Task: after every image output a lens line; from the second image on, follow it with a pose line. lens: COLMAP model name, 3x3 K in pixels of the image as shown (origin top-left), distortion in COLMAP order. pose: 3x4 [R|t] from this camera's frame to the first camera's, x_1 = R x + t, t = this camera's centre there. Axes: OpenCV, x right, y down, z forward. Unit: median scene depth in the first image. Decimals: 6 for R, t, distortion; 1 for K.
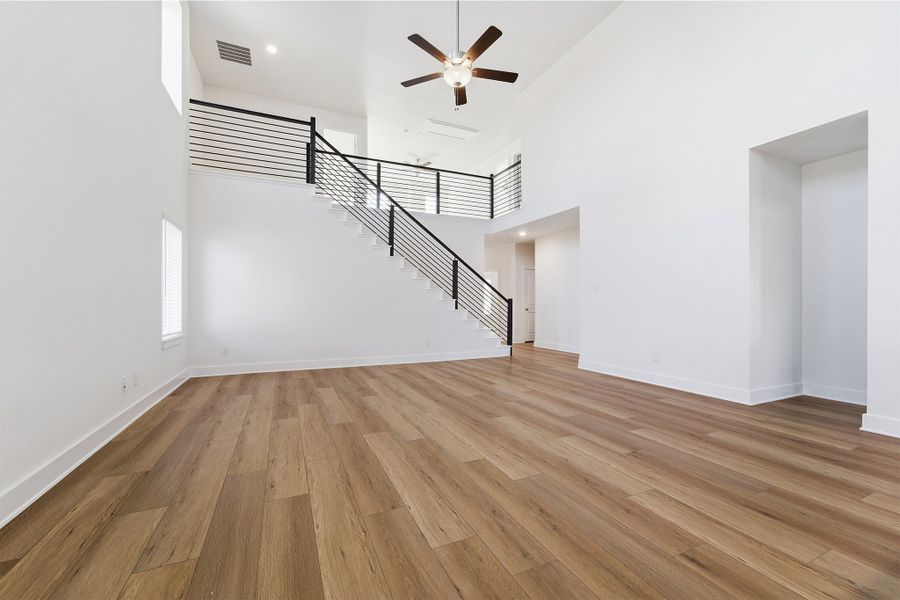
lens RADIAL K [[371.2, 0, 448.3], [0, 371.2, 302.0], [0, 0, 1]] dist [-0.006497, 0.000152]
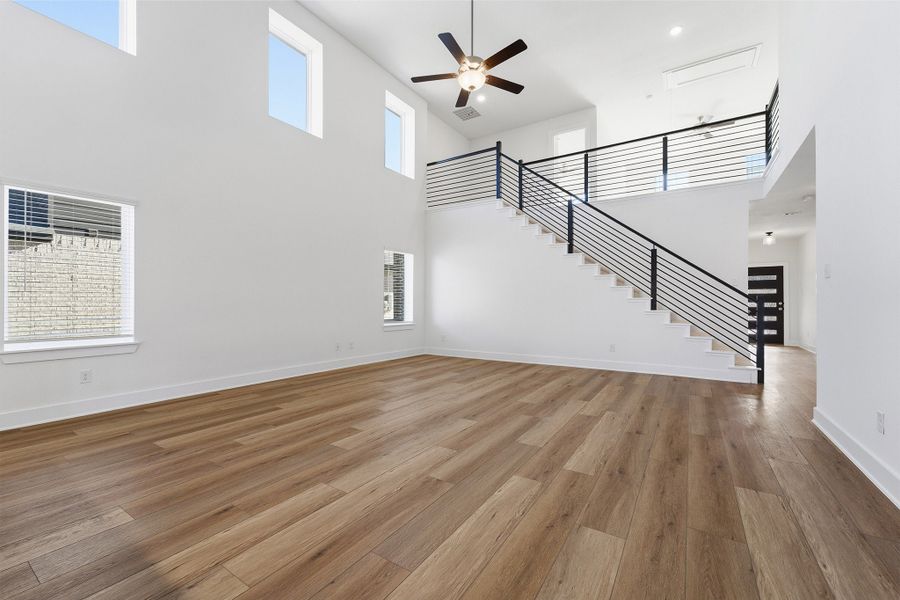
lens RADIAL K [[371.2, 0, 440.8], [0, 371.2, 304.5], [0, 0, 1]] dist [-0.006497, 0.000152]
pose [[0.525812, 0.007285, -0.850569, 0.941969], [-0.000402, 0.999965, 0.008315, -0.001570], [0.850601, -0.004030, 0.525797, 0.432832]]
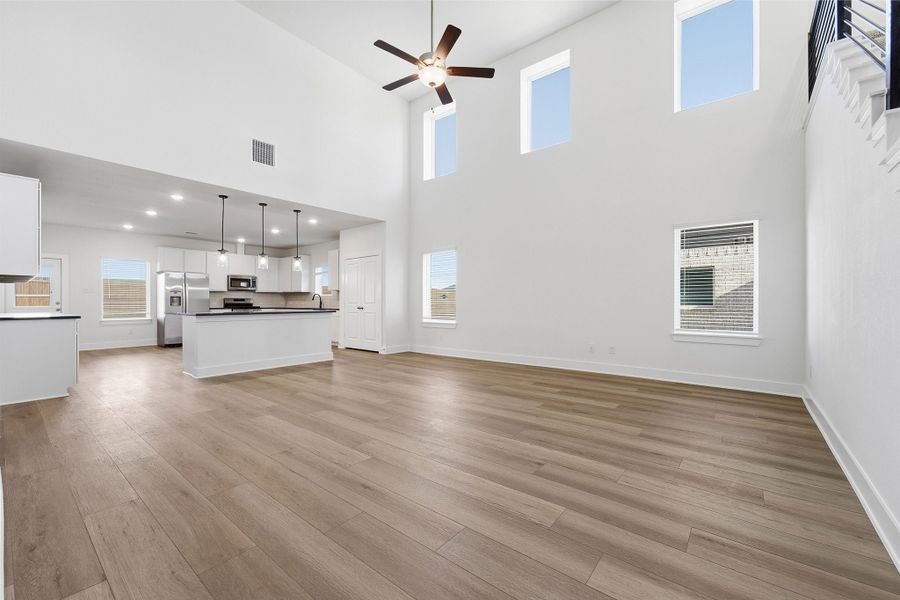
lens RADIAL K [[371.2, 0, 451.8], [0, 371.2, 298.8], [0, 0, 1]] dist [-0.006497, 0.000152]
pose [[-0.893498, -0.000778, -0.449067, 0.476399], [0.002081, 0.999981, -0.005872, 0.005355], [0.449063, -0.006181, -0.893479, 2.130163]]
